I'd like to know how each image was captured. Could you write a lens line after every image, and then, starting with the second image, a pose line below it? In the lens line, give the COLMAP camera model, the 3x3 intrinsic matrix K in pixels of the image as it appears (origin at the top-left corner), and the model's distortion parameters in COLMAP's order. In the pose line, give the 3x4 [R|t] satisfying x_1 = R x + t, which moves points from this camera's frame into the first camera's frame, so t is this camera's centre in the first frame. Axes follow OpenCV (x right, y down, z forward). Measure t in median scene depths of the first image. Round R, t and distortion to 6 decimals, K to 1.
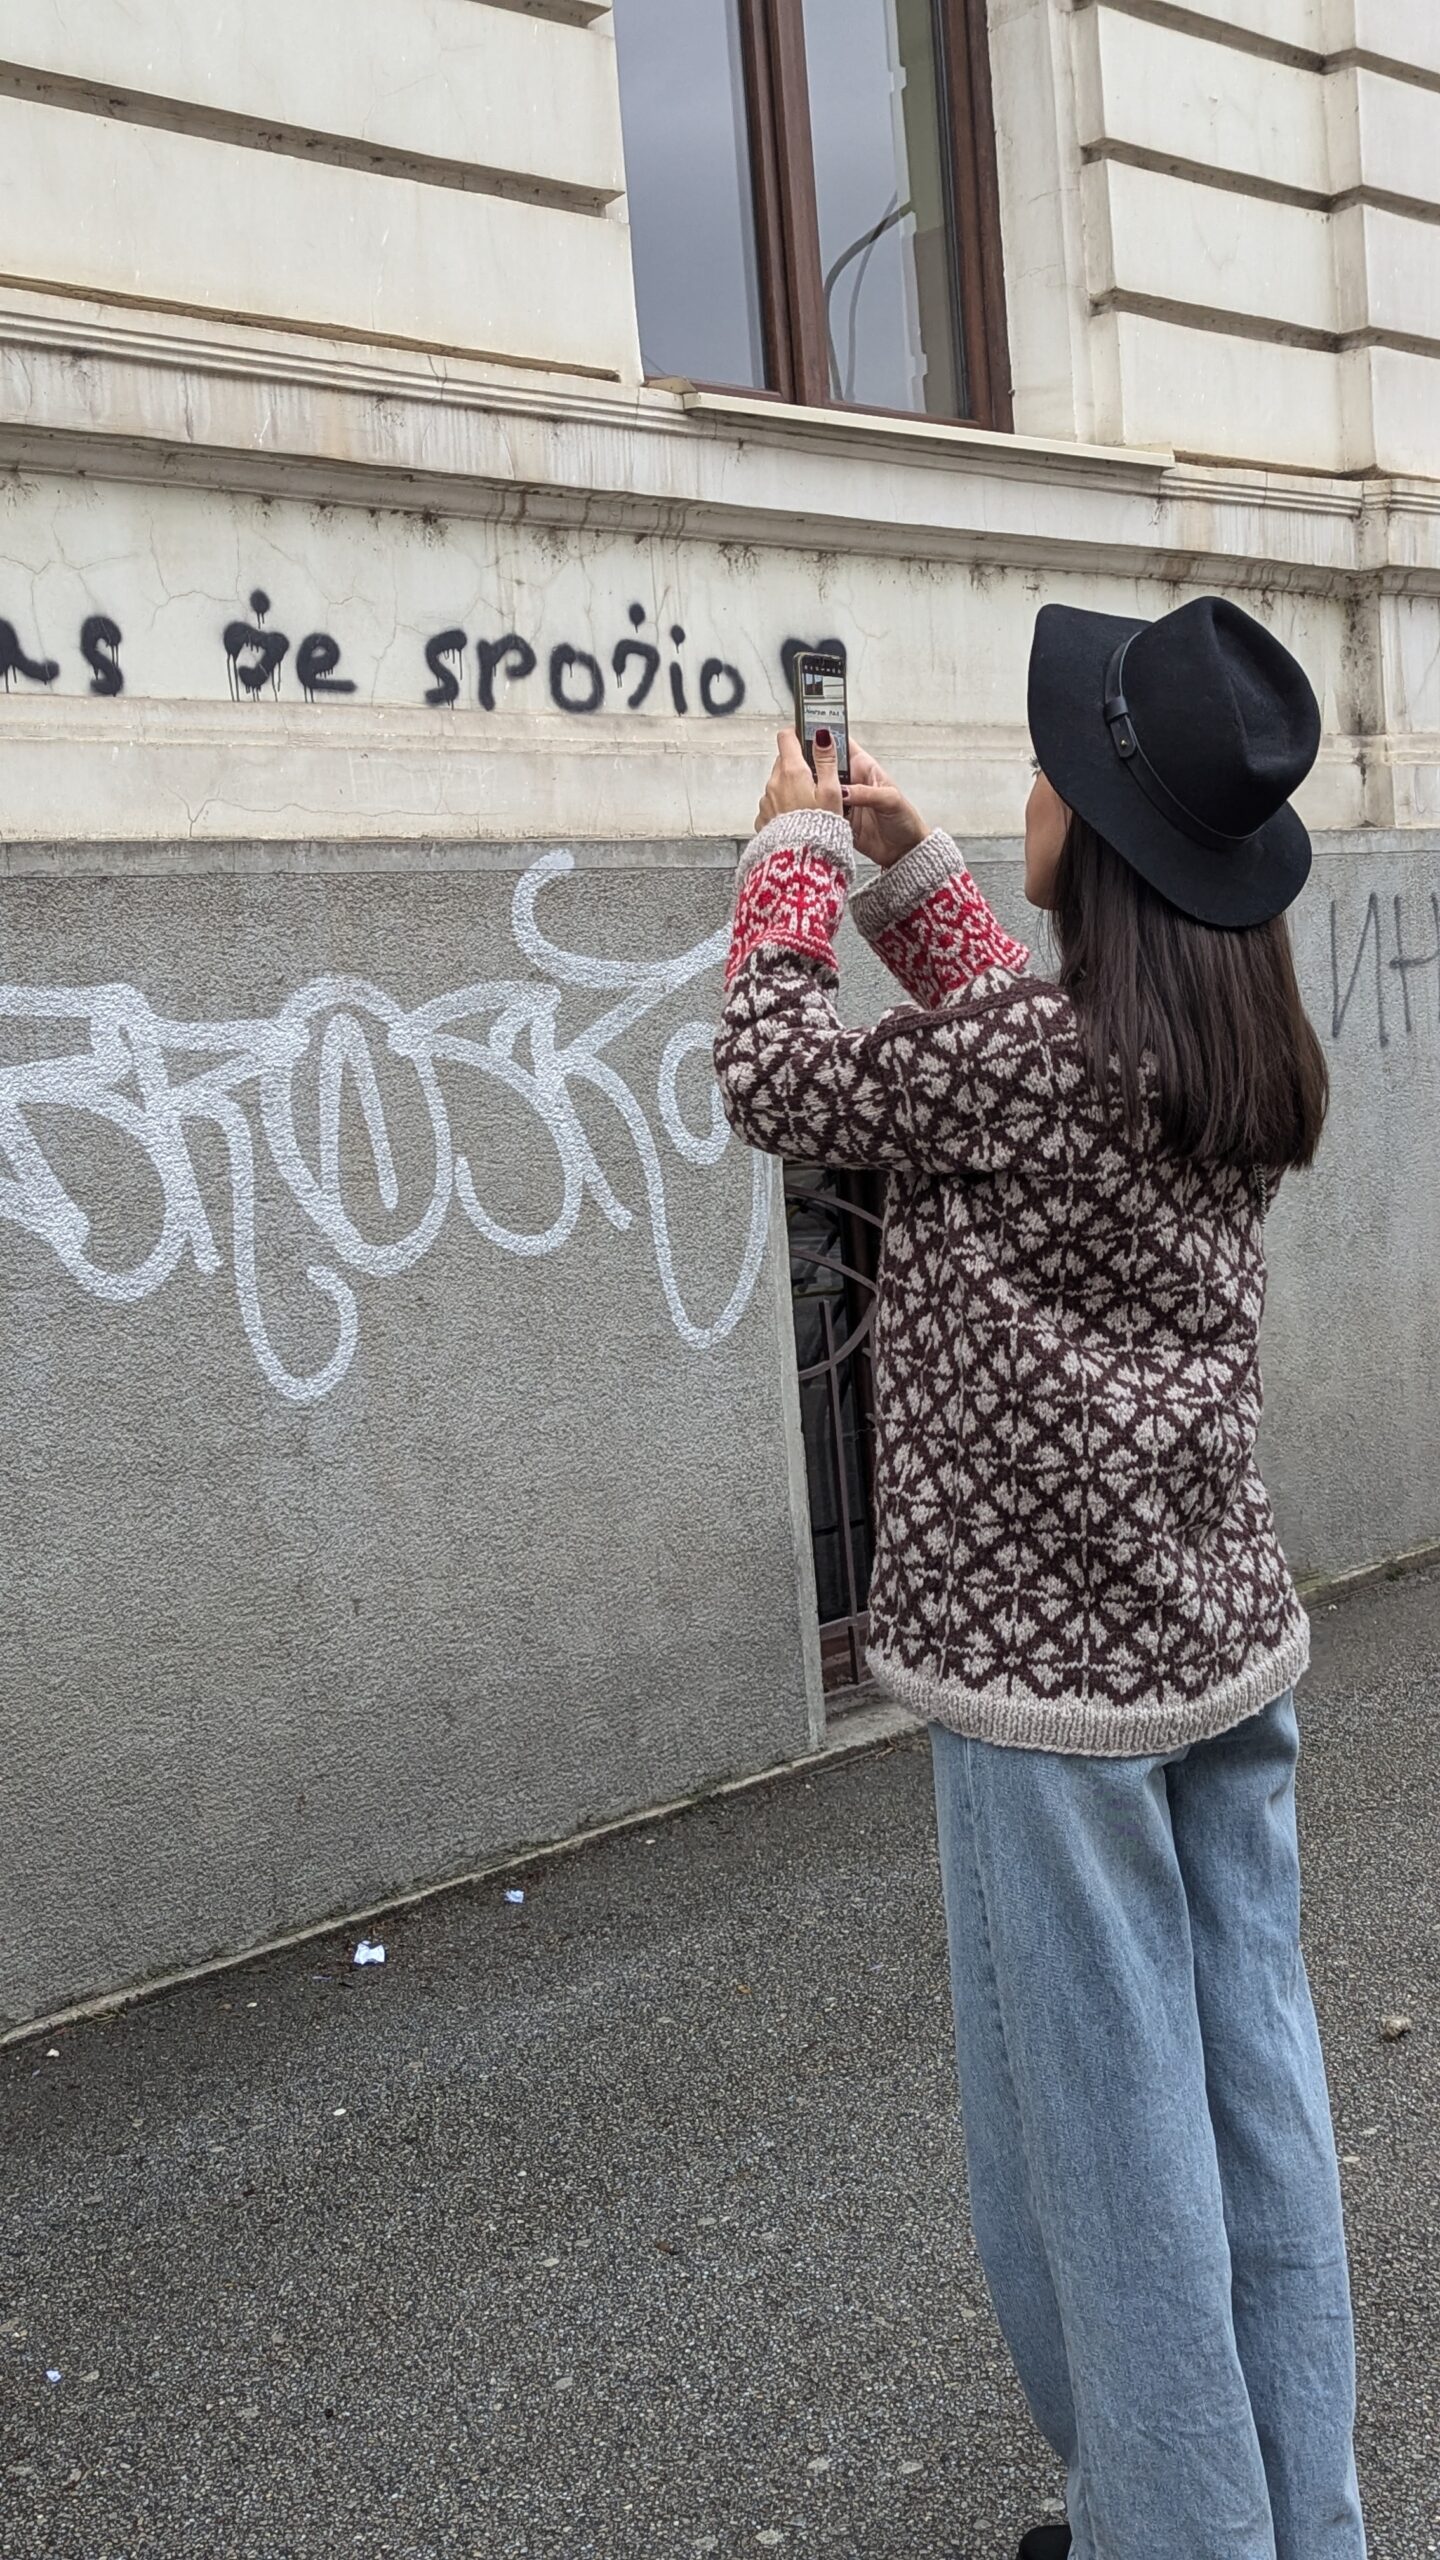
lens RADIAL K [[2622.4, 0, 720.0], [0, 2622.4, 1280.0], [0, 0, 1]] dist [0.137214, -0.285733]
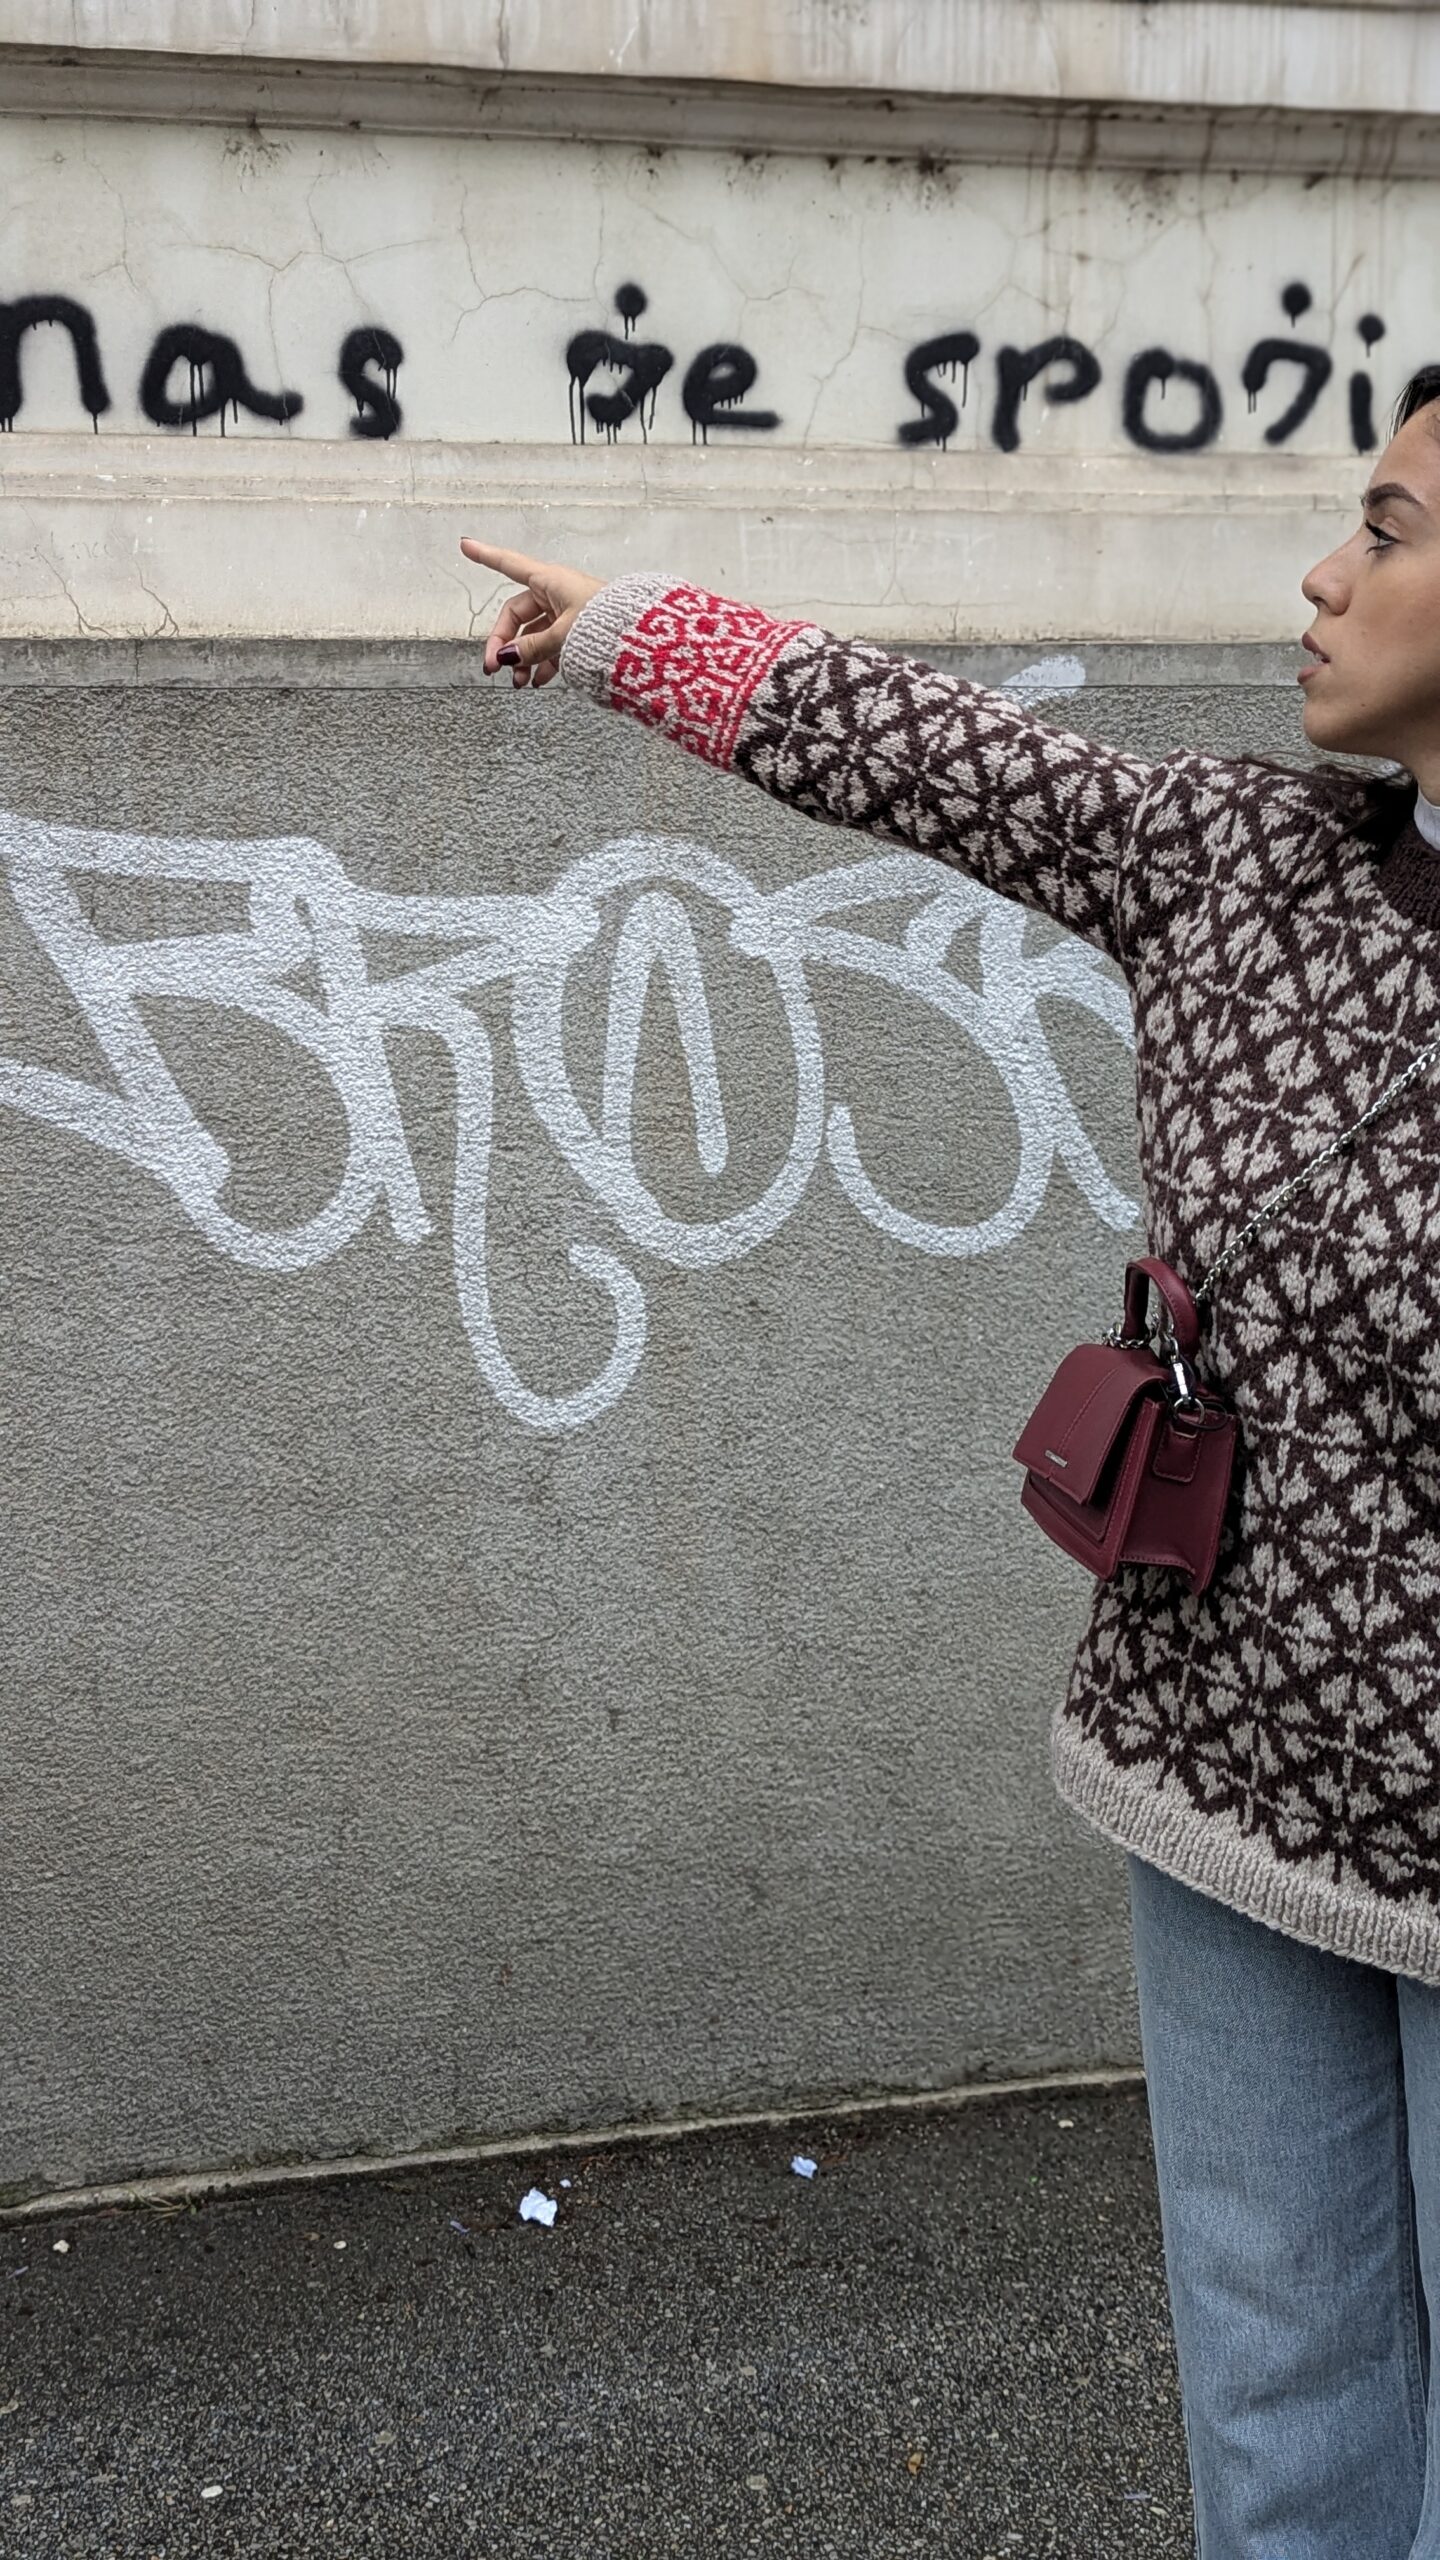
lens RADIAL K [[2622.4, 0, 720.0], [0, 2622.4, 1280.0], [0, 0, 1]] dist [0.137214, -0.285733]
pose [[0.860565, 0.117257, -0.495661, 0.230200], [-0.090901, 0.992874, 0.077058, -0.053533], [0.501164, -0.021257, 0.865091, 0.395370]]
